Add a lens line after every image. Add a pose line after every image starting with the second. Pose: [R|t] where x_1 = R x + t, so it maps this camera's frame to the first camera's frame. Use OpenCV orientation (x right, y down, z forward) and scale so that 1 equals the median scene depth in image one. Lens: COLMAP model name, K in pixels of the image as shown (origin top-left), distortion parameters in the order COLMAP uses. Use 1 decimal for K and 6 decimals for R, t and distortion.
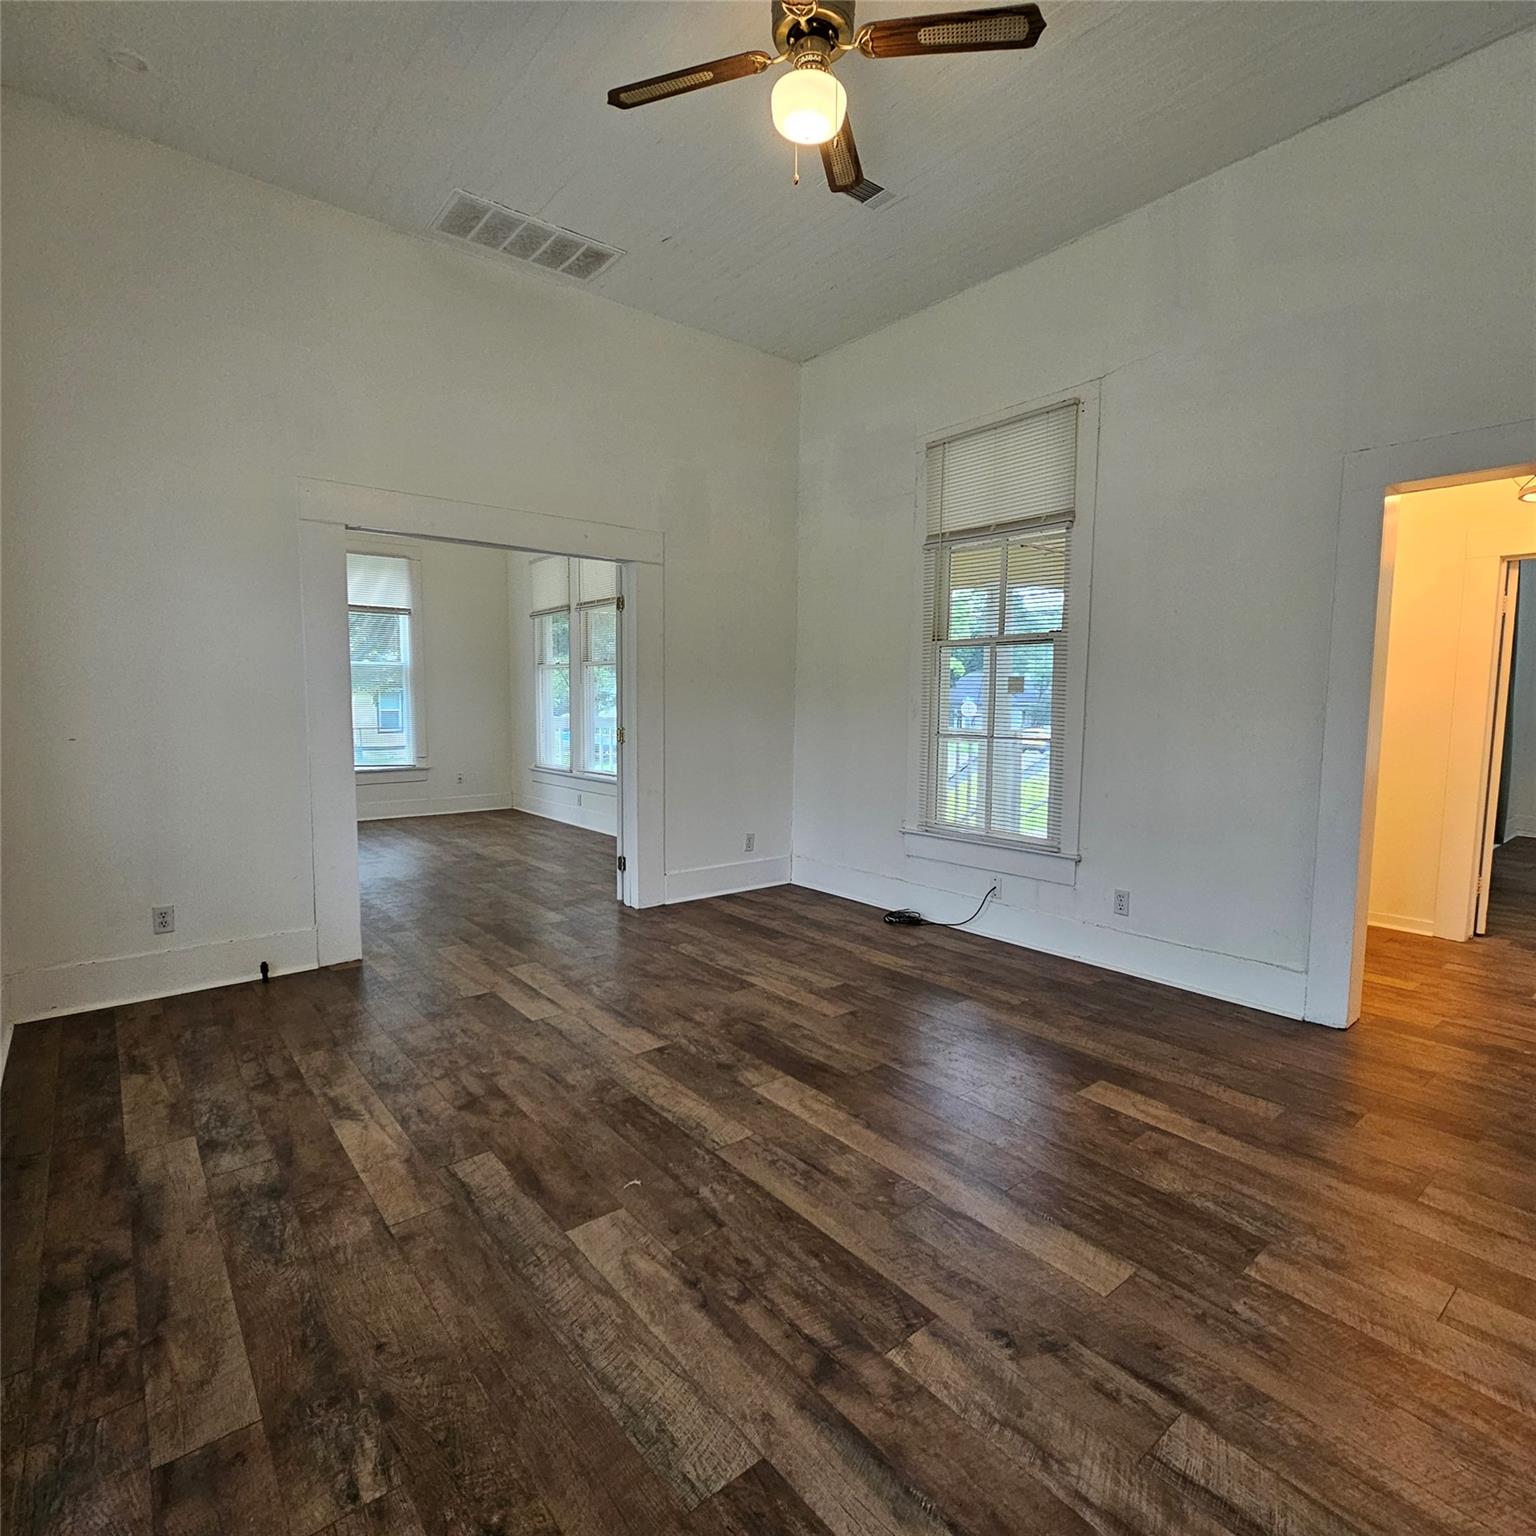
lens RADIAL K [[832.3, 0, 764.0], [0, 832.3, 772.8], [0, 0, 1]] dist [-0.000282, 0.000462]
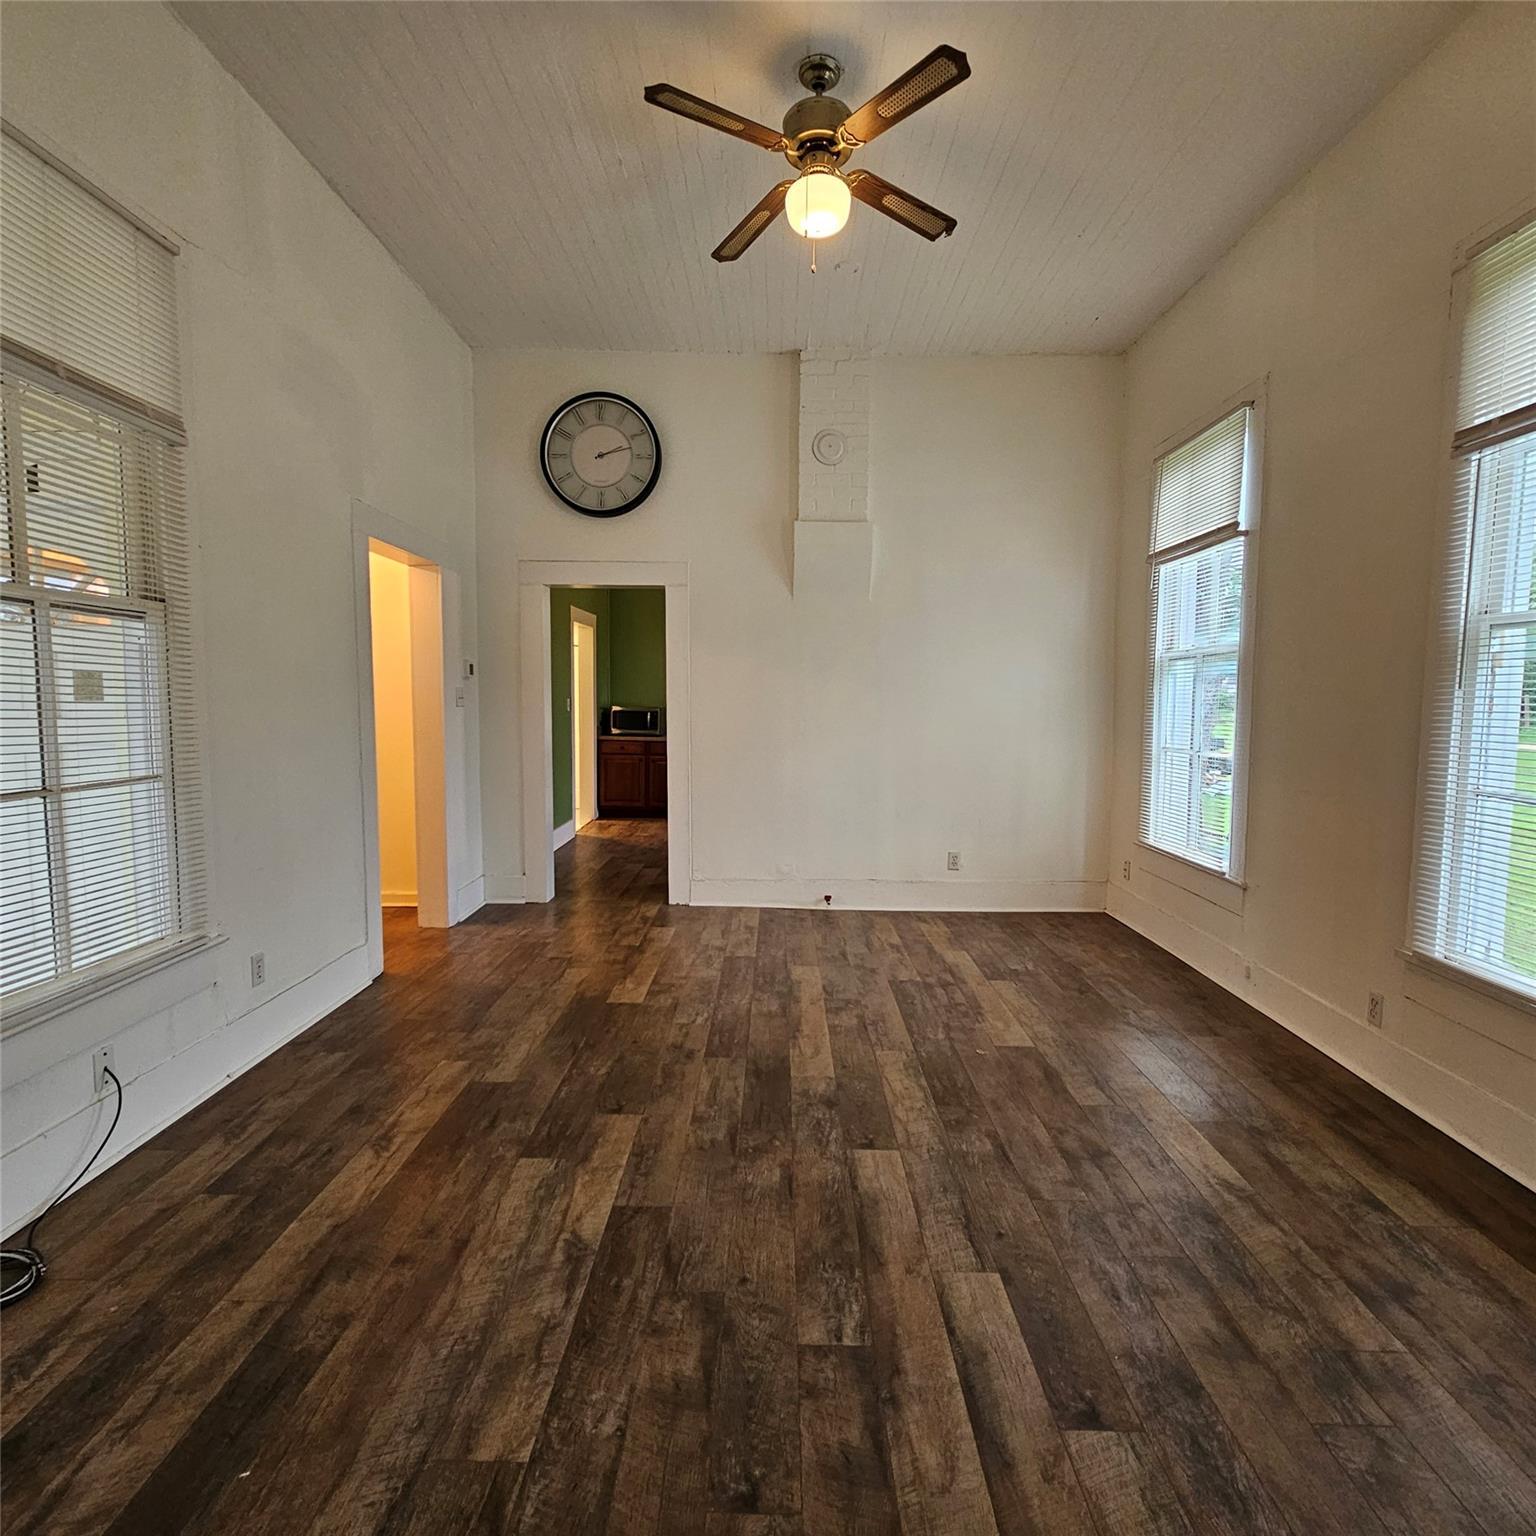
lens RADIAL K [[832.3, 0, 768.1], [0, 832.3, 767.1], [0, 0, 1]] dist [-0.000282, 0.000462]
pose [[-0.769091, -0.068092, 0.635501, -0.578105], [0.040128, 0.987203, 0.154339, -0.181729], [-0.637878, 0.144202, -0.756517, 1.721569]]
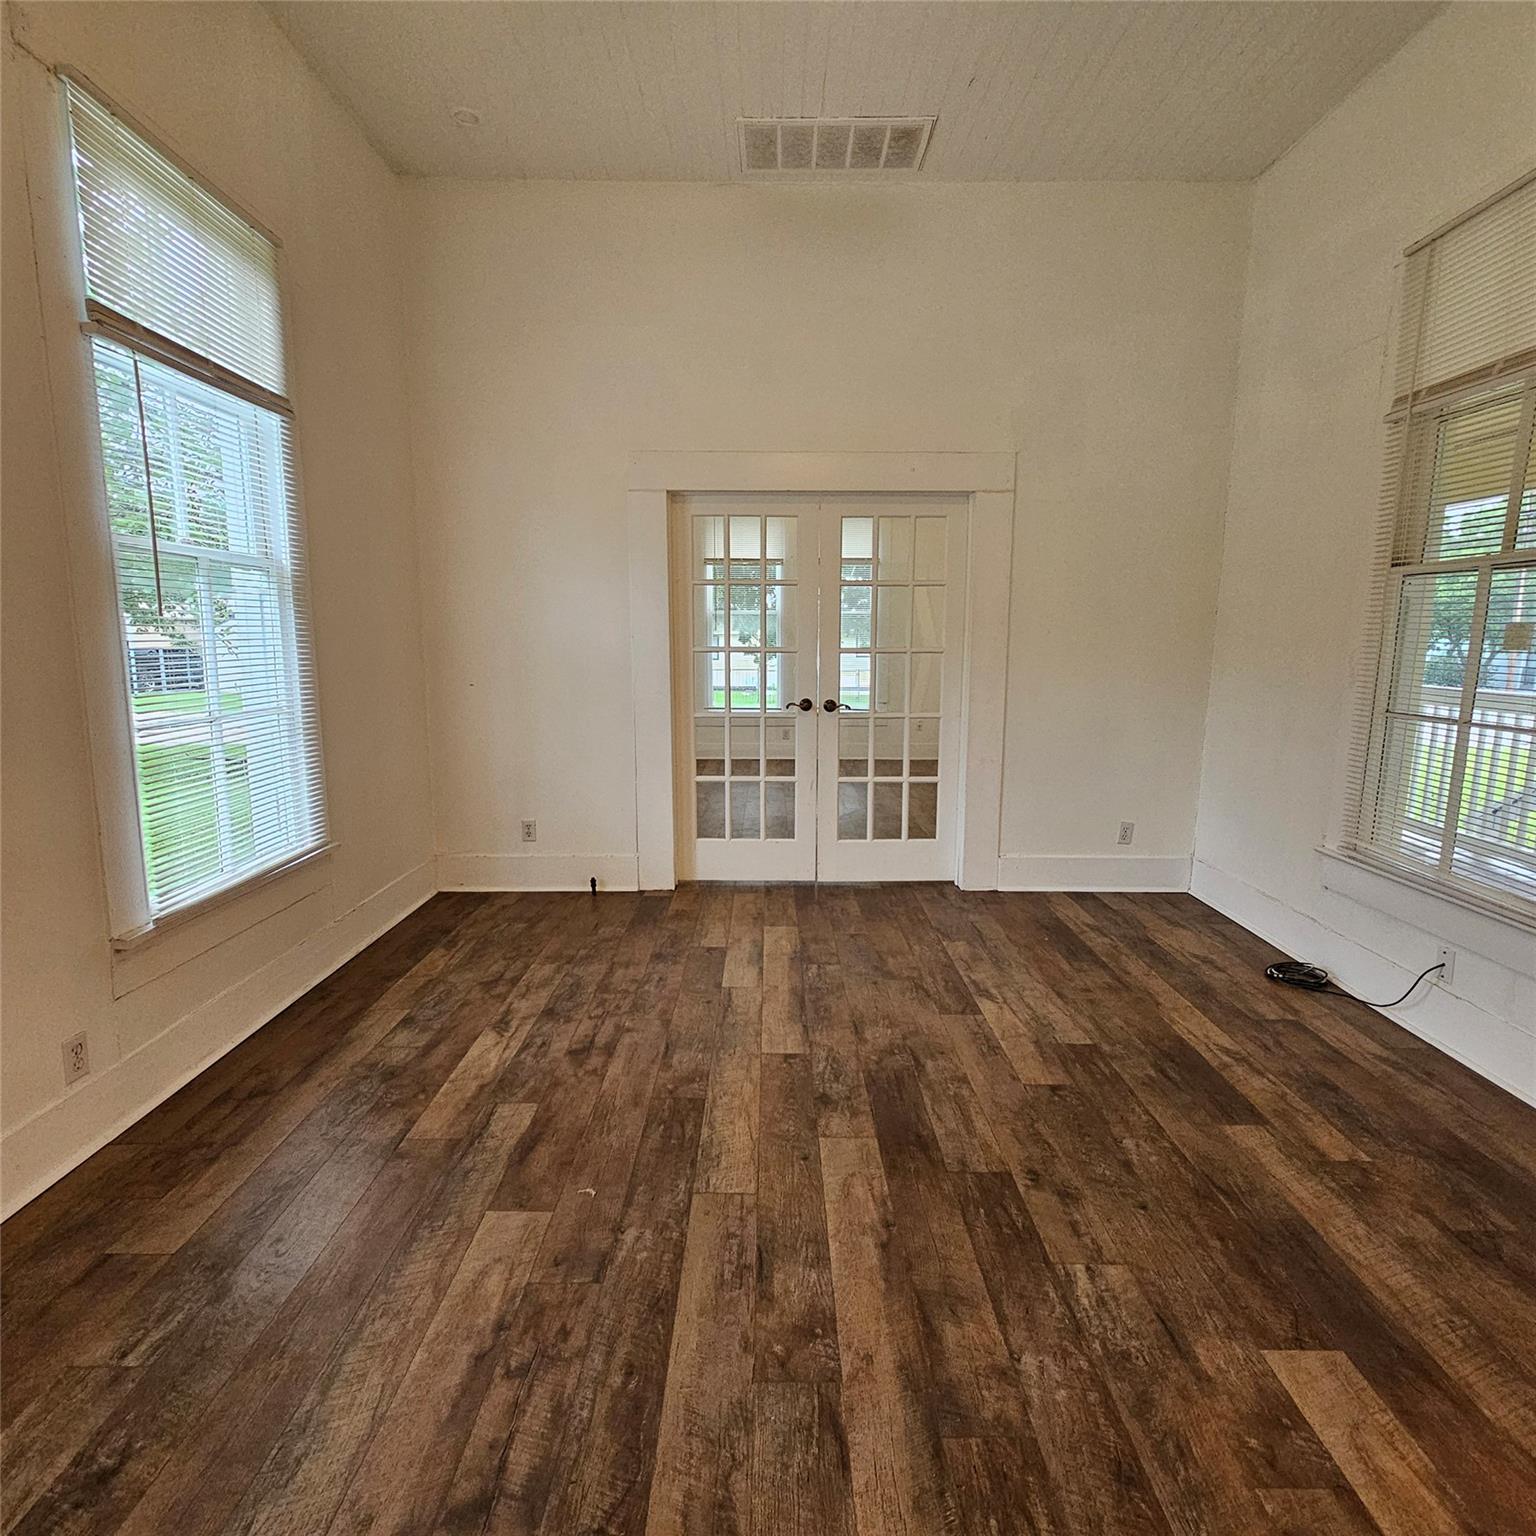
lens RADIAL K [[832.3, 0, 766.3], [0, 832.3, 770.8], [0, 0, 1]] dist [-0.000282, 0.000462]
pose [[0.774814, 0.097079, -0.624691, 0.405156], [-0.055006, 0.994744, 0.086362, -0.050877], [0.629791, -0.032553, 0.776082, 0.315683]]
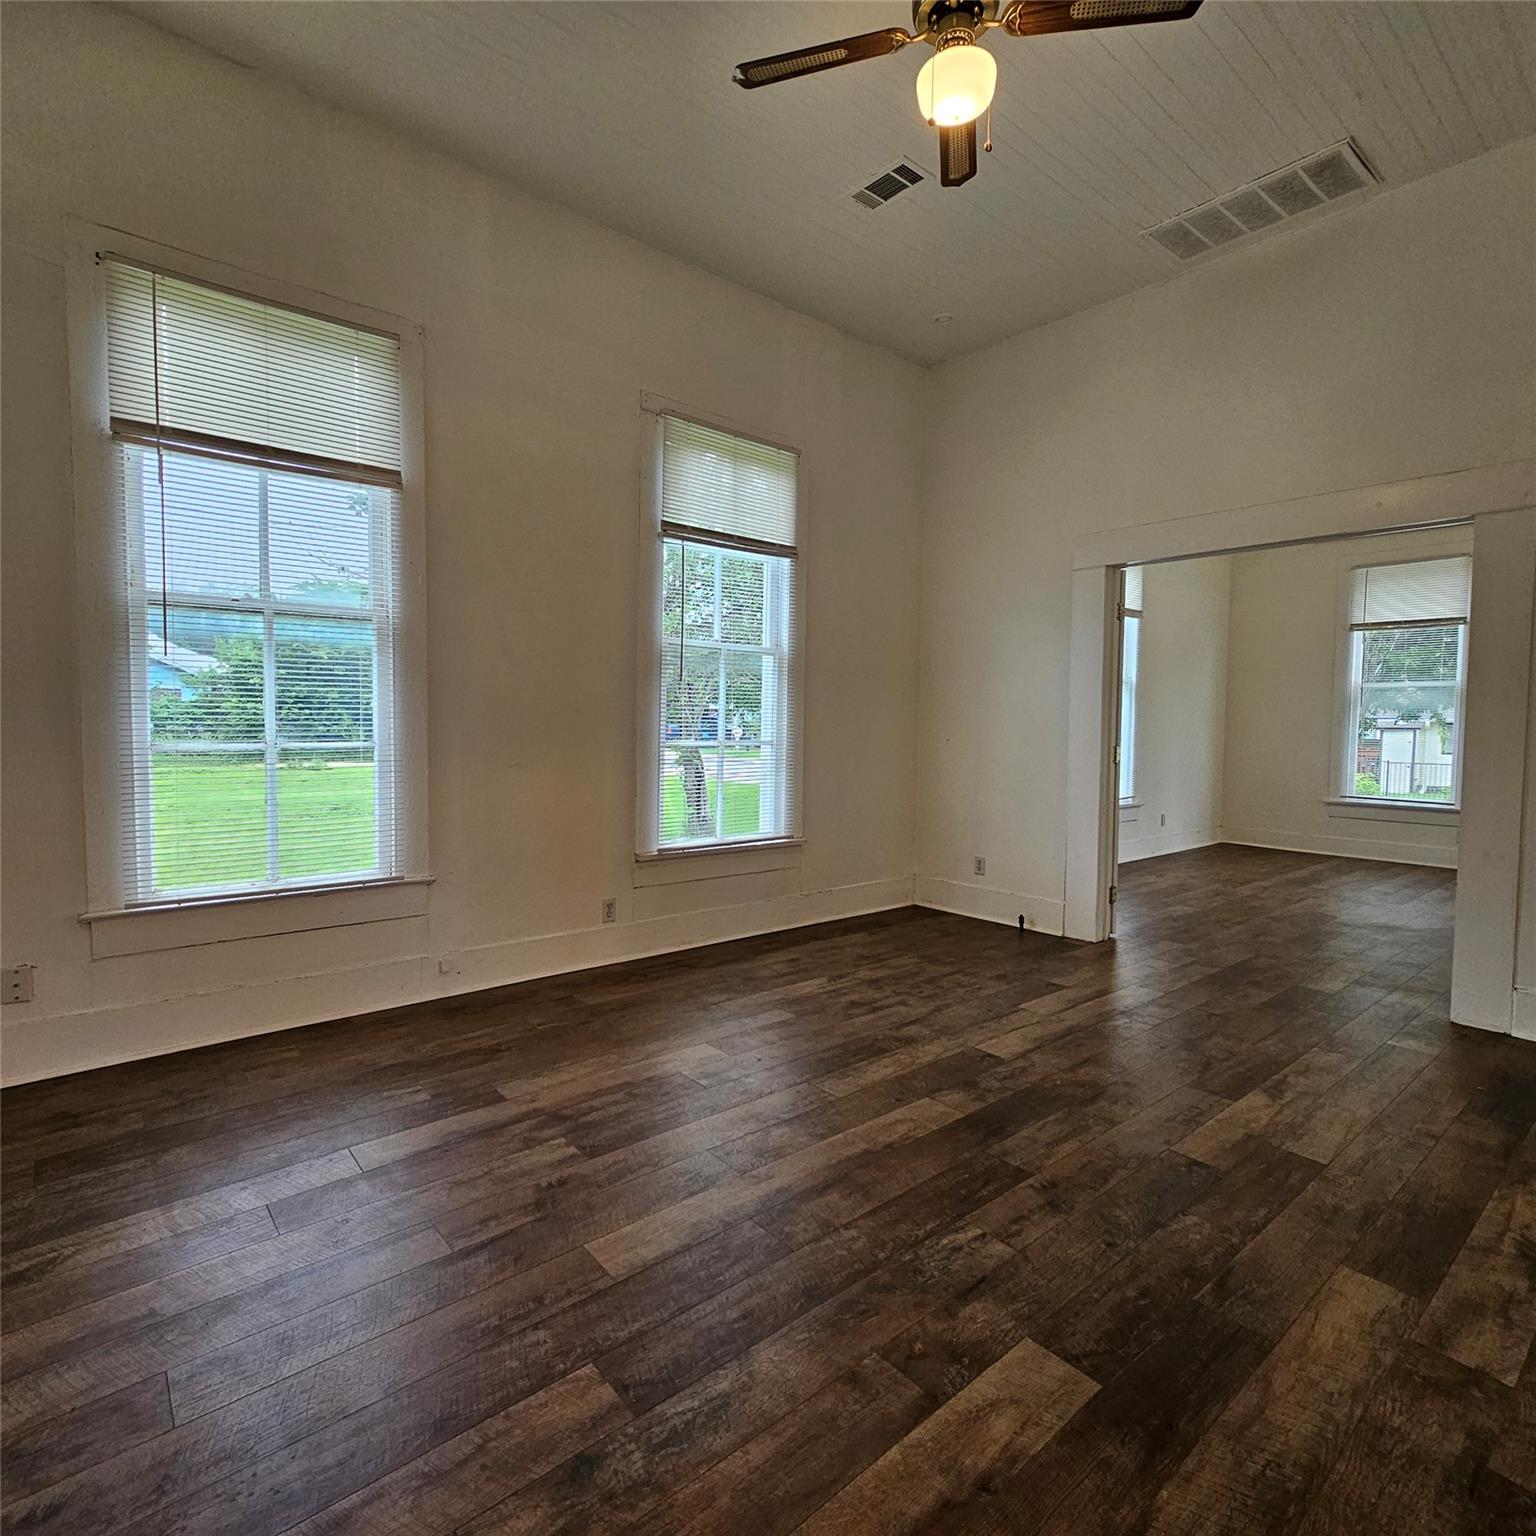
lens RADIAL K [[832.3, 0, 768.0], [0, 832.3, 771.9], [0, 0, 1]] dist [-0.000282, 0.000462]
pose [[0.019623, 0.055897, -0.998244, 0.893054], [-0.102638, 0.993274, 0.053601, -0.033952], [0.994525, 0.101406, 0.025229, 0.708191]]
